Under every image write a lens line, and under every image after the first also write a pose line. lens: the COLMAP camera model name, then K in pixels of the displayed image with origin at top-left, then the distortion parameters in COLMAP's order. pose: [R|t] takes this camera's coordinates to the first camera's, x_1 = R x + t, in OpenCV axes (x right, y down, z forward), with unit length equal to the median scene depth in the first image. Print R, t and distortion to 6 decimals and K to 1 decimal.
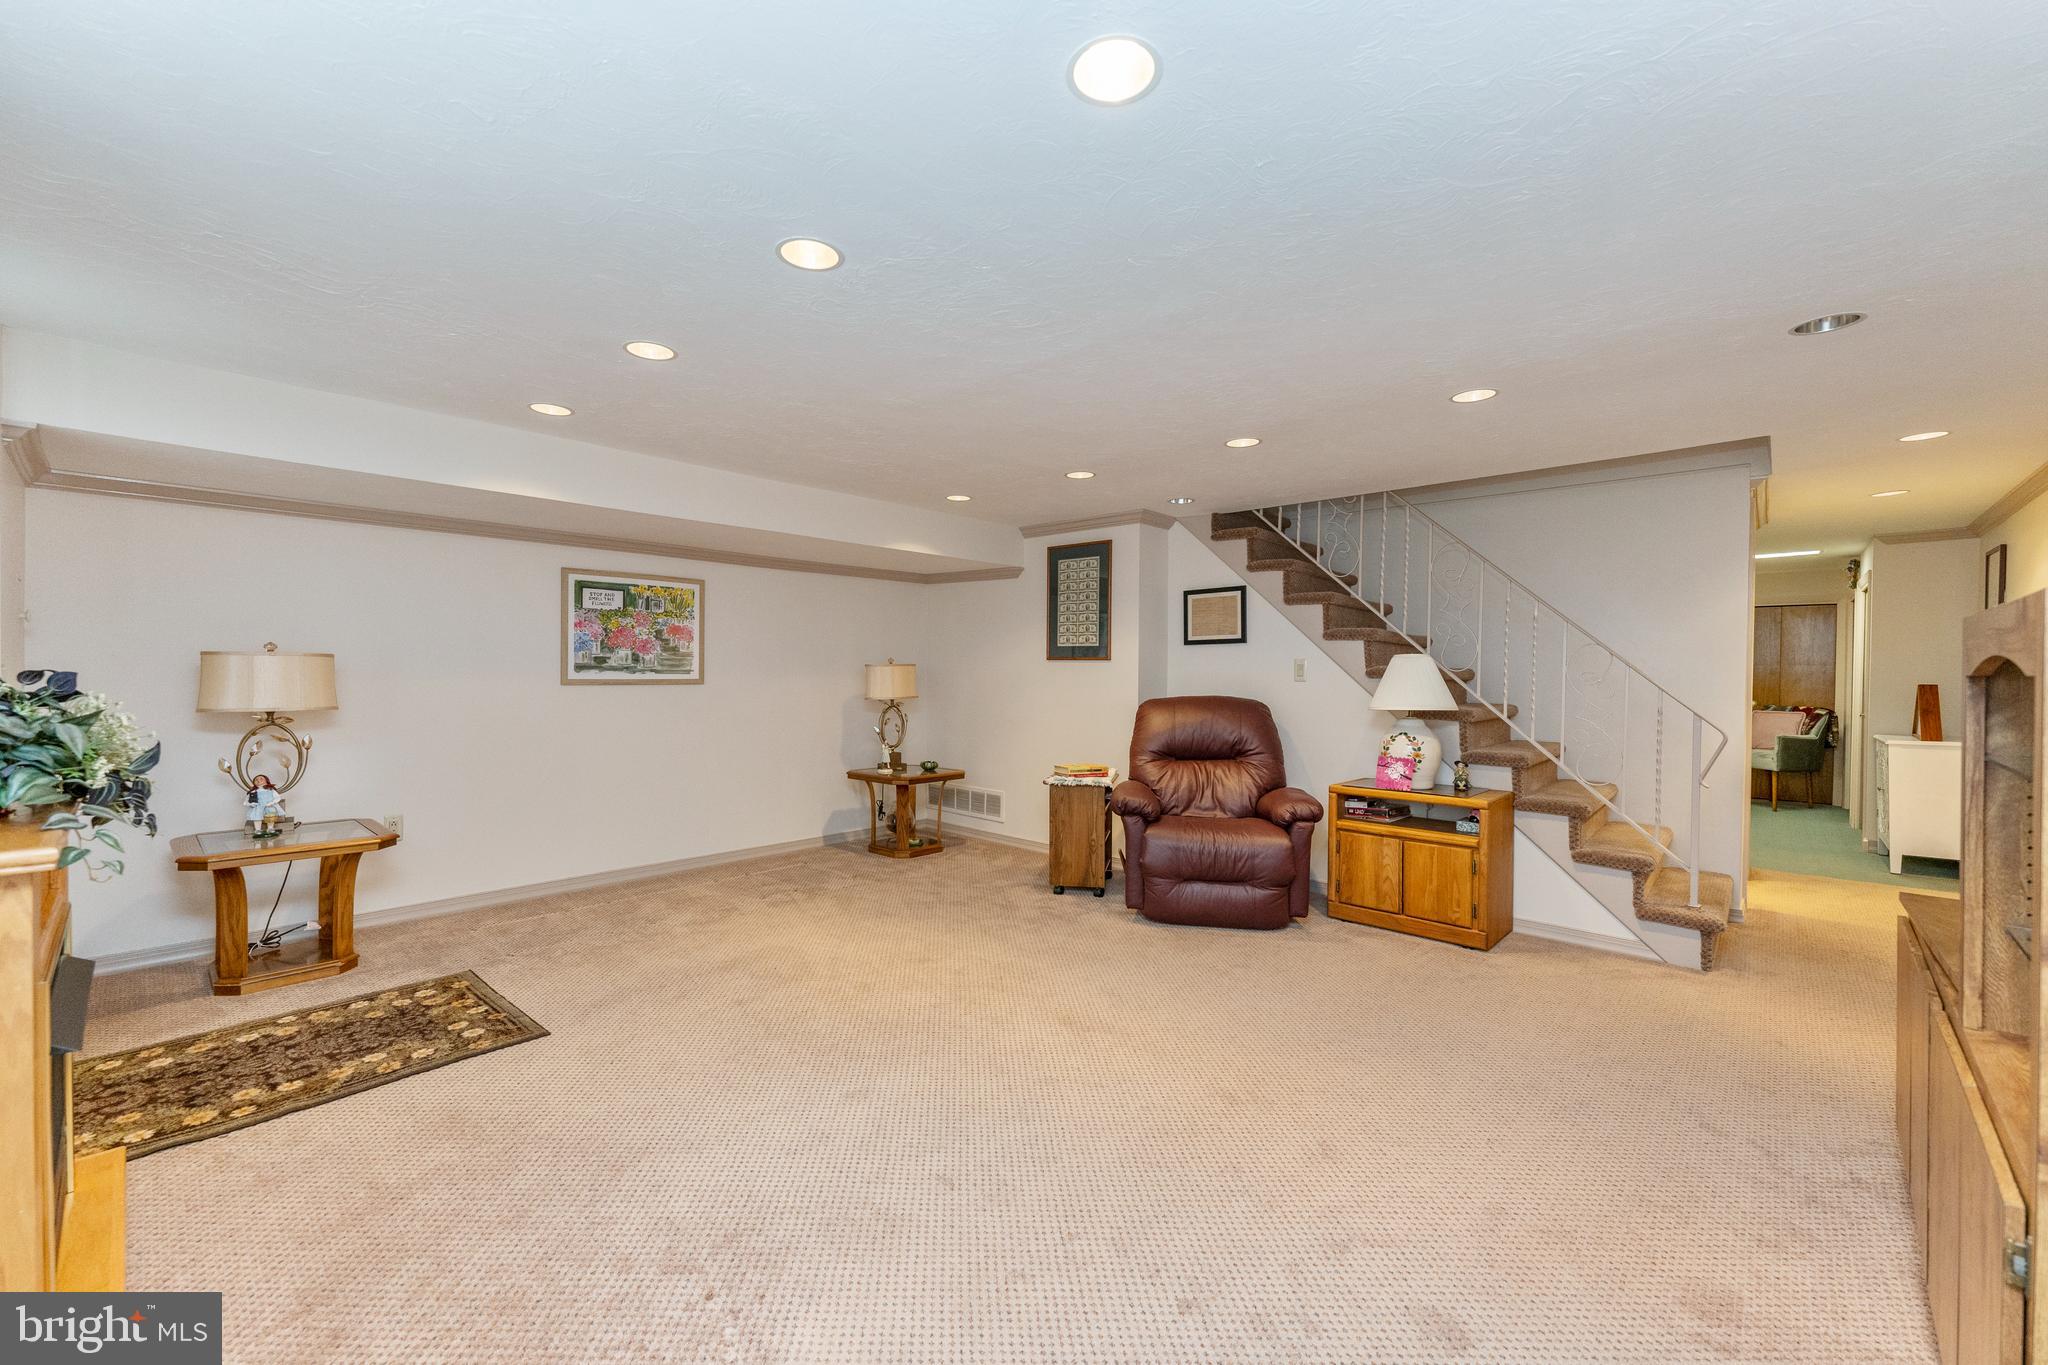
lens RADIAL K [[820.9, 0, 1024.5], [0, 820.9, 684.4], [0, 0, 1]] dist [0.000040, -0.000022]
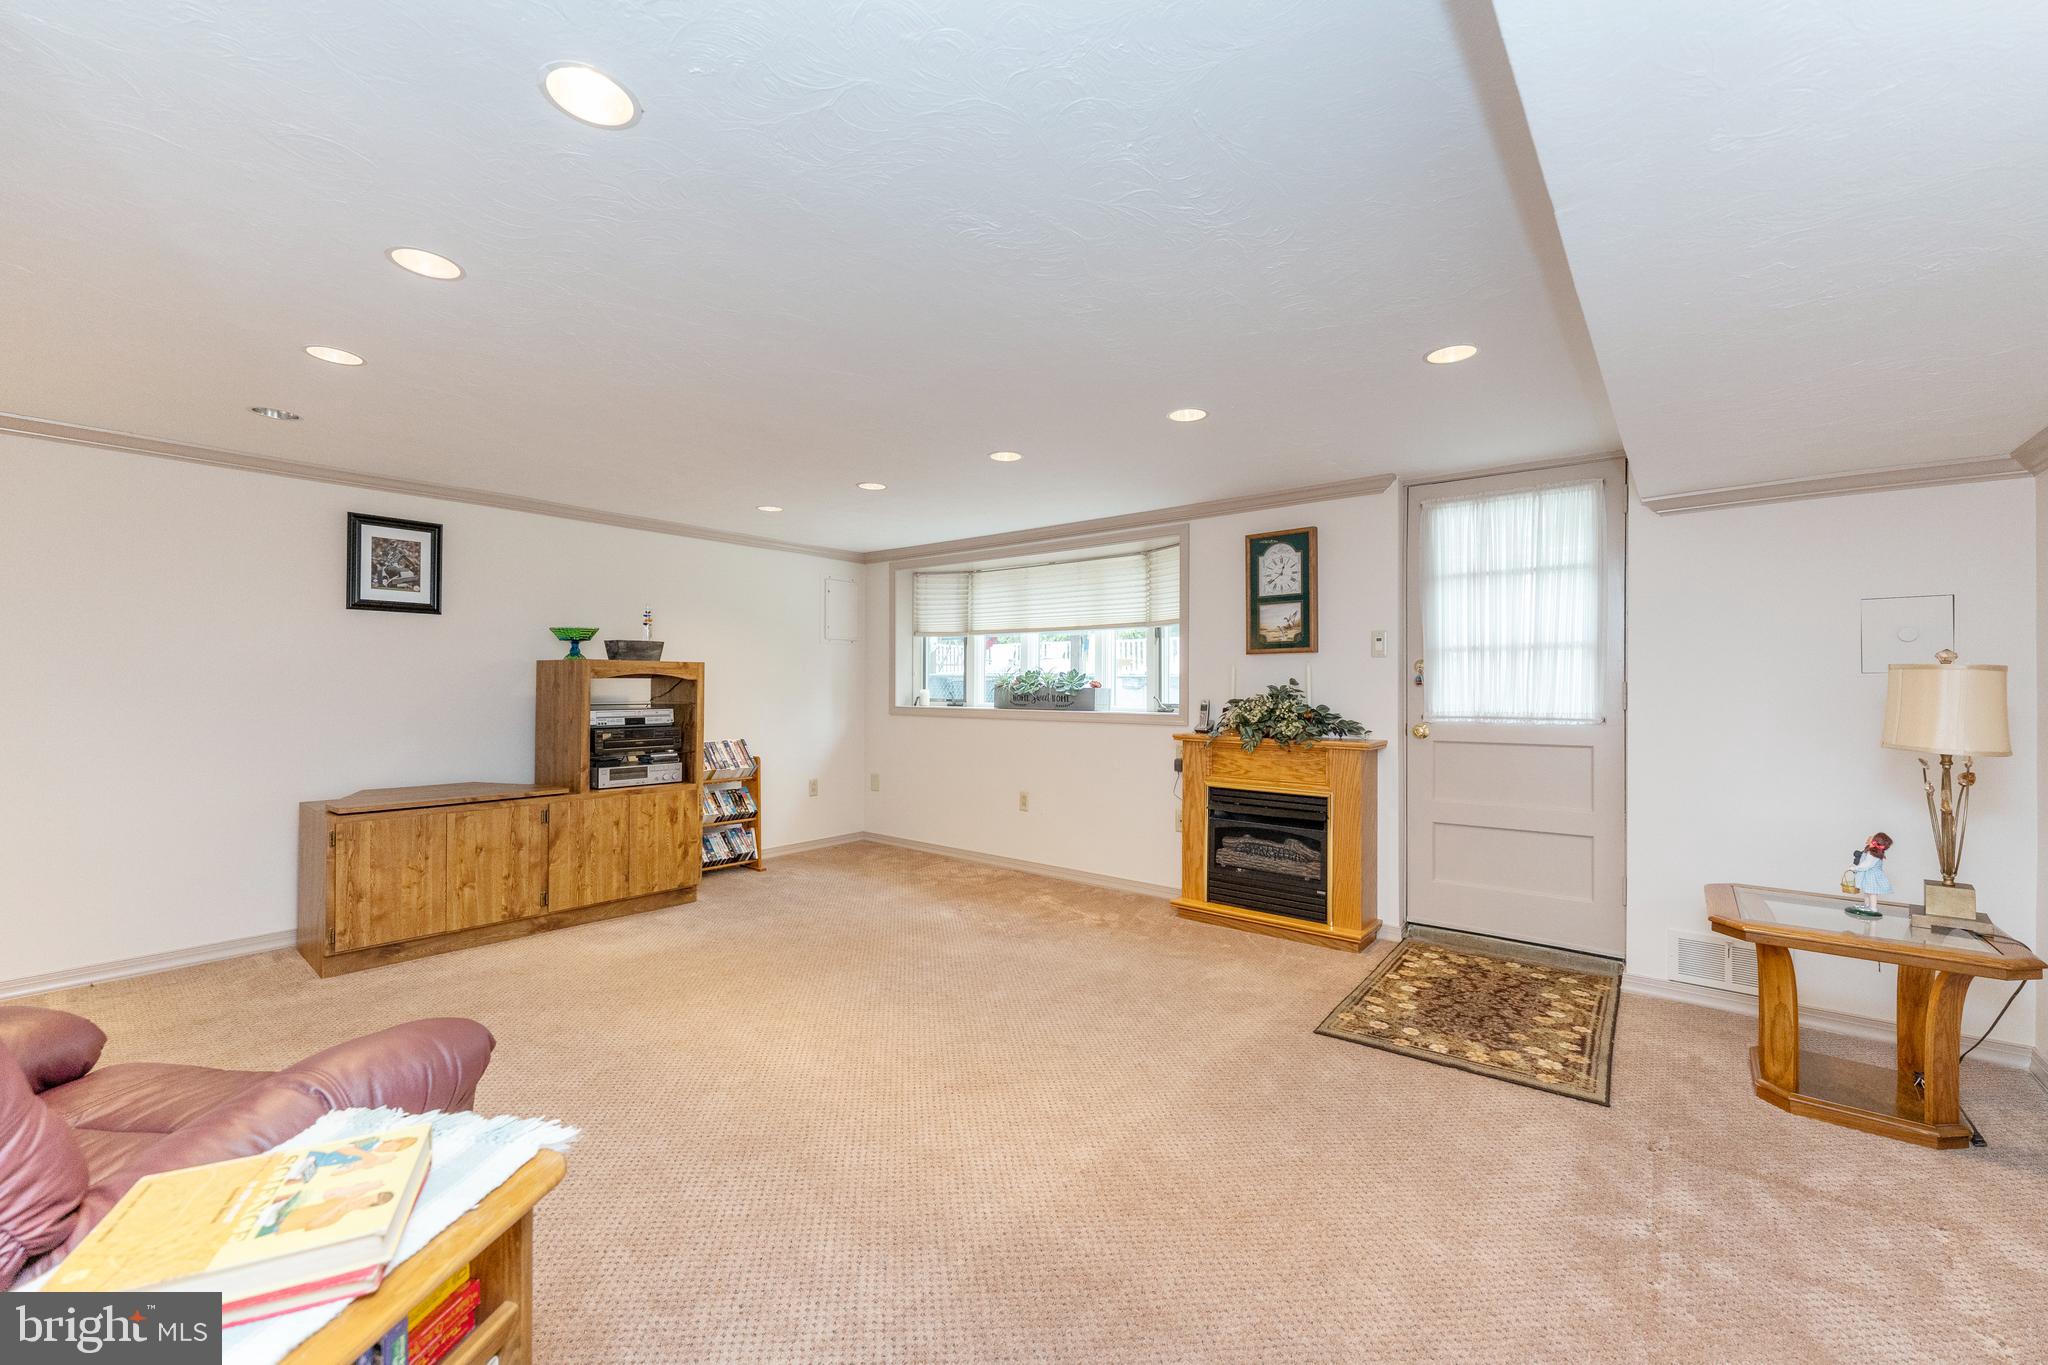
lens RADIAL K [[820.9, 0, 1025.2], [0, 820.9, 678.1], [0, 0, 1]] dist [0.000040, -0.000022]
pose [[-0.997048, -0.011105, -0.075971, -0.338784], [-0.012040, 0.999857, 0.011869, -0.092871], [0.075828, 0.012749, -0.997039, 5.407756]]
